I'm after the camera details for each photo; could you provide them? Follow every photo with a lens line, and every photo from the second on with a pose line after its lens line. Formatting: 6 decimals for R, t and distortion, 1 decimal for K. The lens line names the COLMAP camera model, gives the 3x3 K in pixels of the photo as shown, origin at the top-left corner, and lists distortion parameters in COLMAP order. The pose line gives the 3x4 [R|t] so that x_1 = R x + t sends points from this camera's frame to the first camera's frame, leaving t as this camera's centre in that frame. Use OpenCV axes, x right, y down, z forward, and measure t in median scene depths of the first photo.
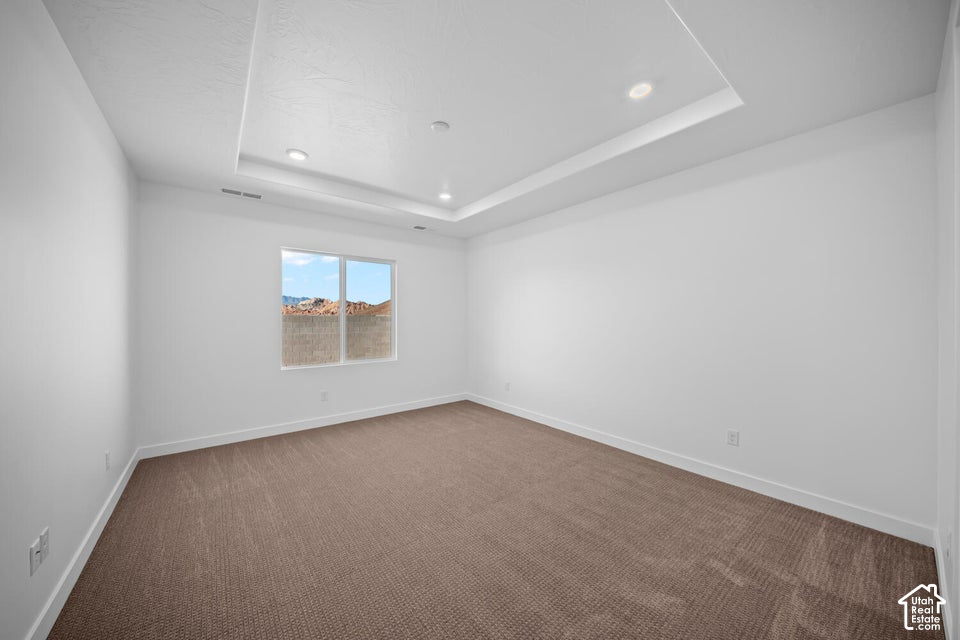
lens RADIAL K [[337.5, 0, 478.8], [0, 337.5, 321.2], [0, 0, 1]] dist [0.002576, -0.004924]
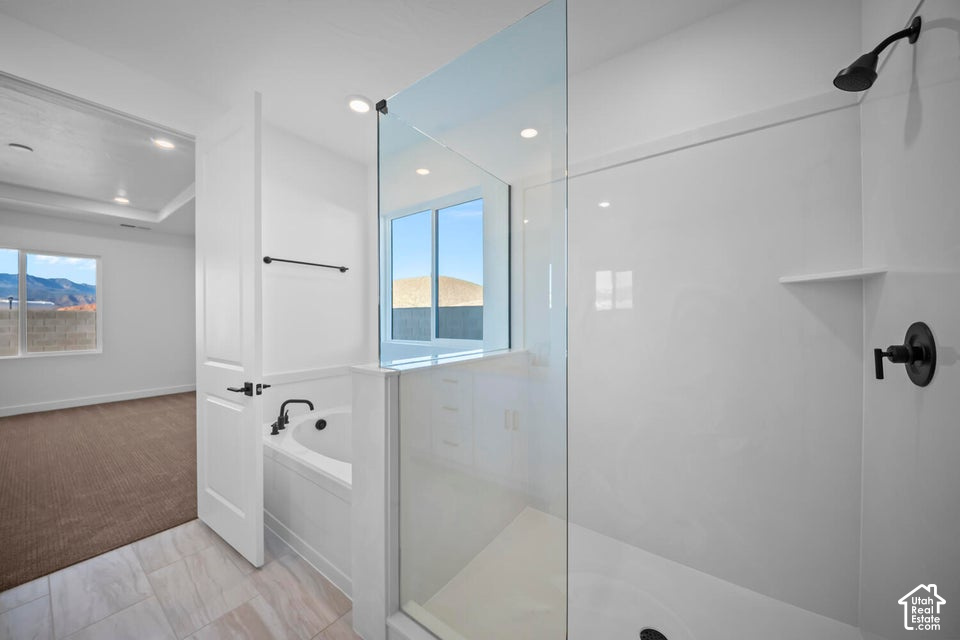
lens RADIAL K [[337.5, 0, 485.8], [0, 337.5, 321.9], [0, 0, 1]] dist [0.002576, -0.004924]
pose [[0.963129, -0.003597, 0.269017, 0.663823], [0.002262, 0.999984, 0.005272, 0.020450], [-0.269032, -0.004469, 0.963121, -0.333210]]
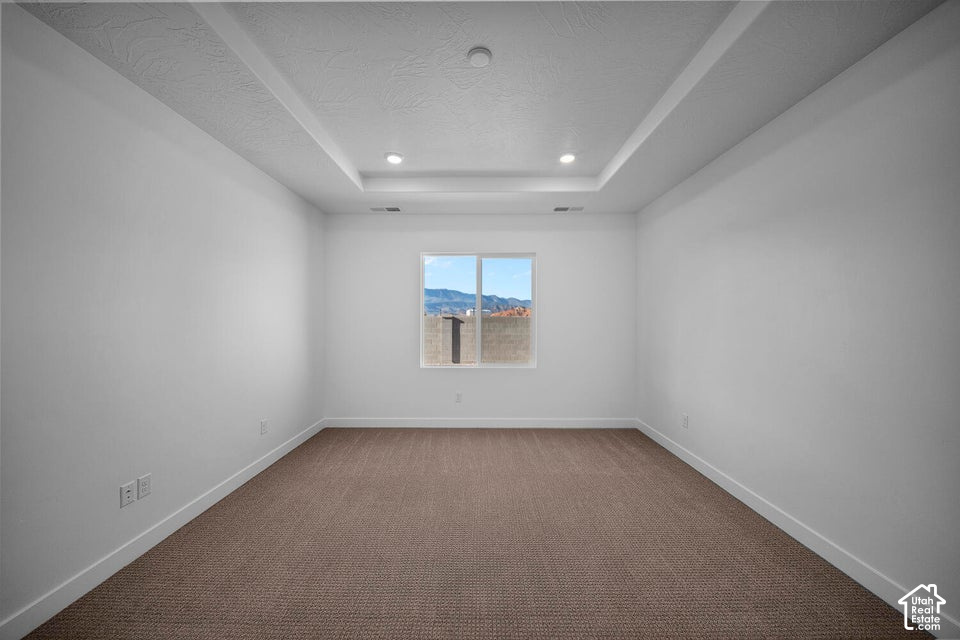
lens RADIAL K [[337.5, 0, 476.7], [0, 337.5, 320.4], [0, 0, 1]] dist [0.002576, -0.004924]
pose [[0.777943, 0.000200, -0.628335, 0.196253], [-0.003858, 0.999983, -0.004459, -0.000660], [0.628324, 0.005893, 0.777930, 0.247484]]
